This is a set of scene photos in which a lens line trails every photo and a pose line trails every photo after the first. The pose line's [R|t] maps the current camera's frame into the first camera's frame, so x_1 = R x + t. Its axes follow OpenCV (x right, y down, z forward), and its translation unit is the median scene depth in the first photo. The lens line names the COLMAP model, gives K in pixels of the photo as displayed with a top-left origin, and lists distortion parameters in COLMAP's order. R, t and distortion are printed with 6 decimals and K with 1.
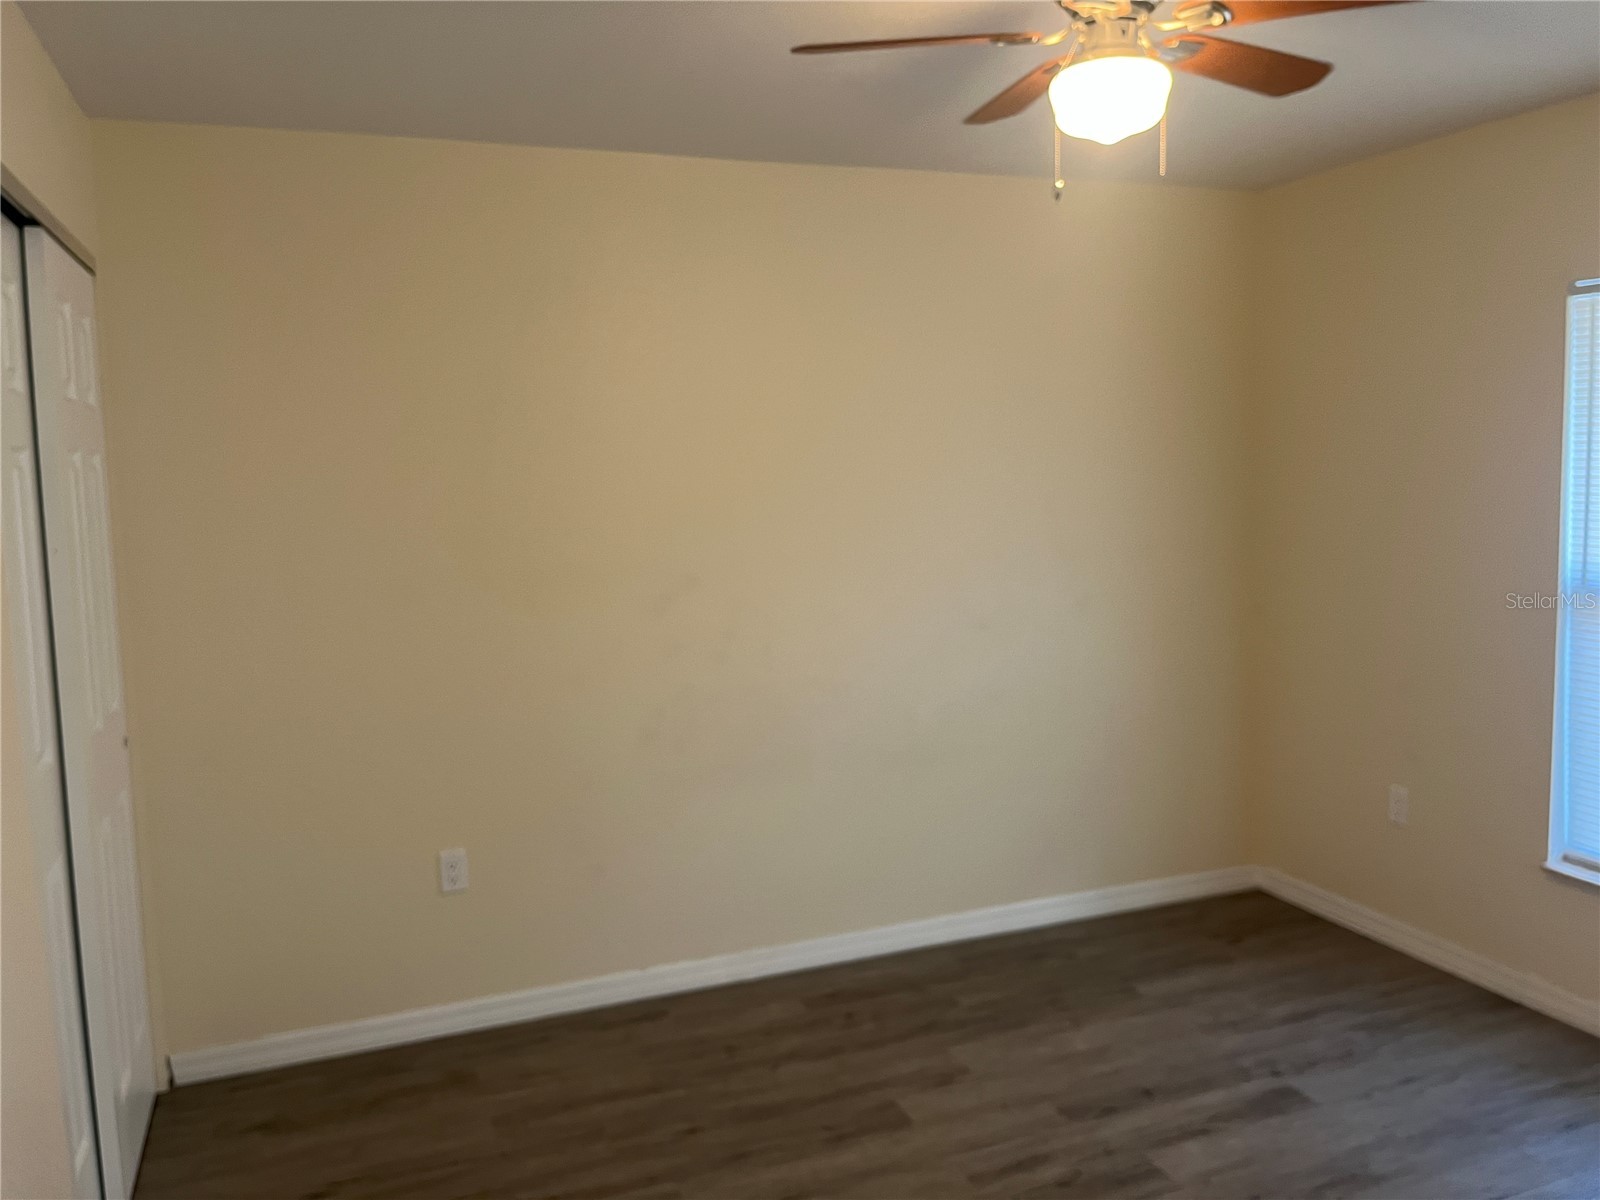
lens RADIAL K [[1207.1, 0, 808.7], [0, 1207.1, 594.2], [0, 0, 1]] dist [0.064448, -0.093687]
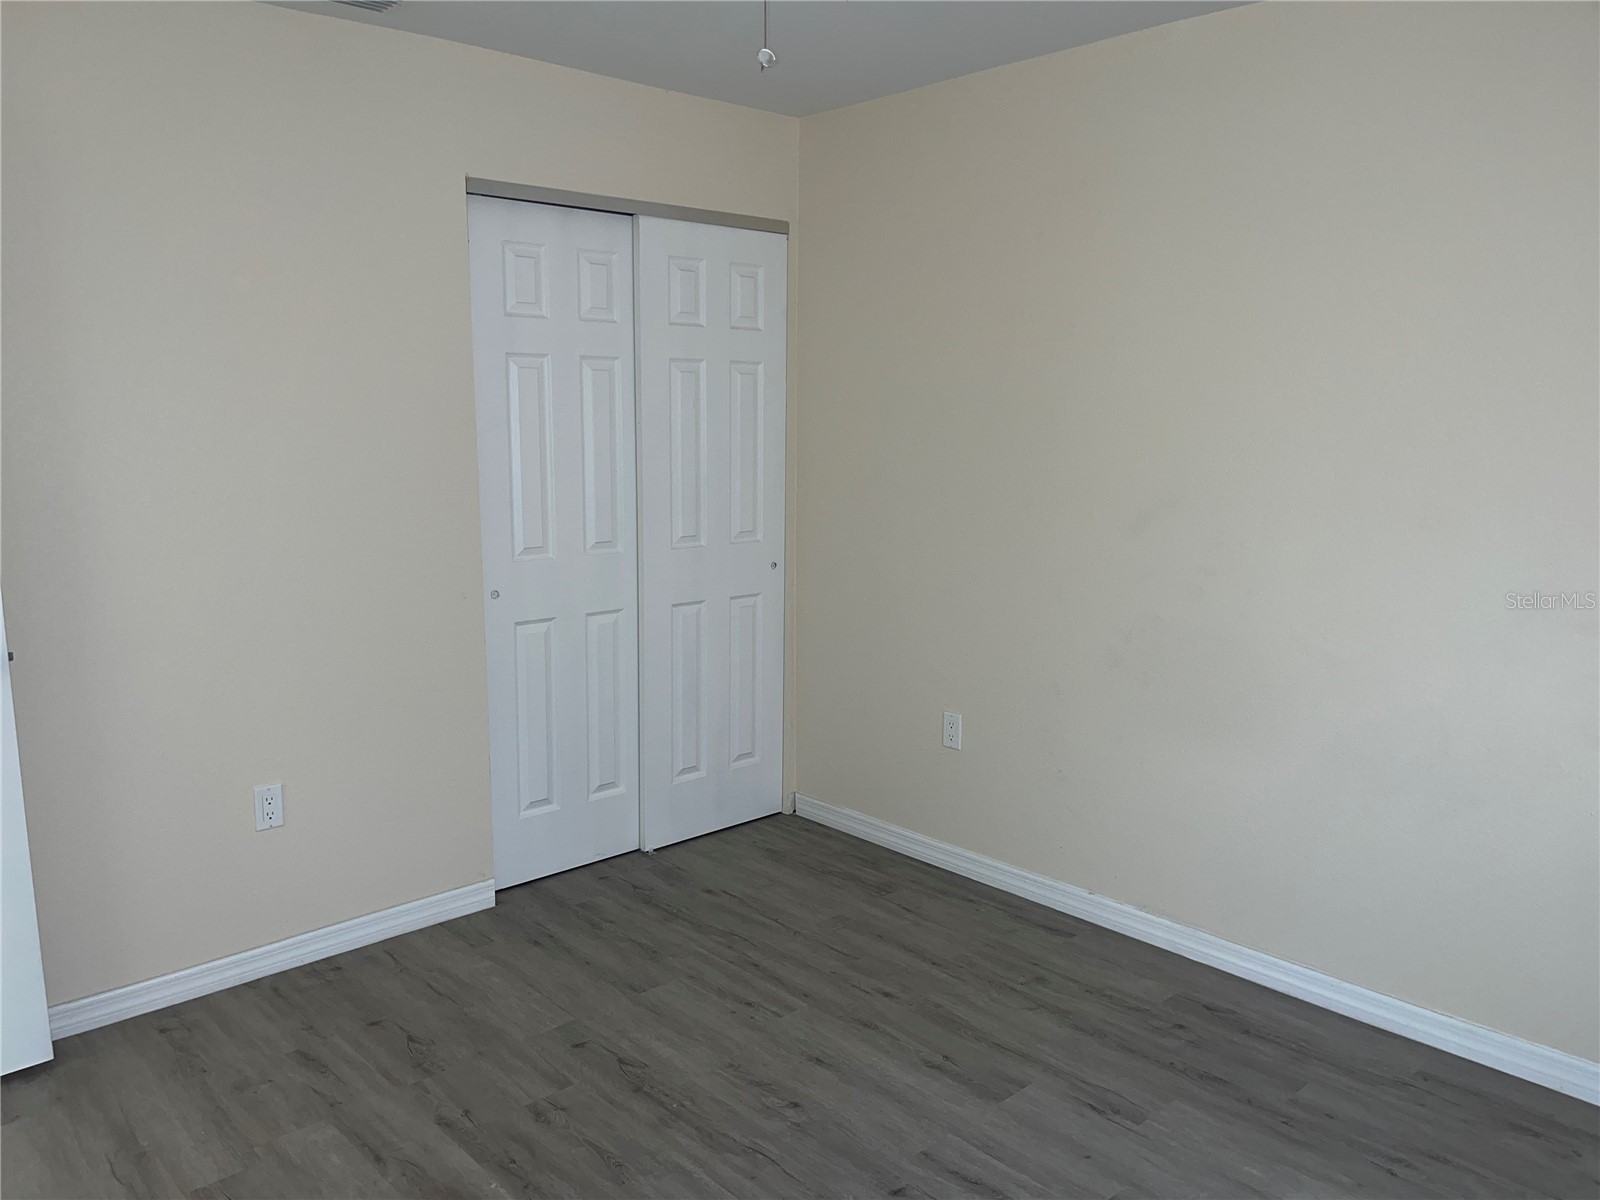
lens RADIAL K [[1207.1, 0, 794.4], [0, 1207.1, 611.0], [0, 0, 1]] dist [0.064448, -0.093687]
pose [[0.367207, 0.179737, -0.912608, 0.718505], [-0.106715, 0.982814, 0.150626, -0.041156], [0.923997, 0.042078, 0.380077, 0.455102]]
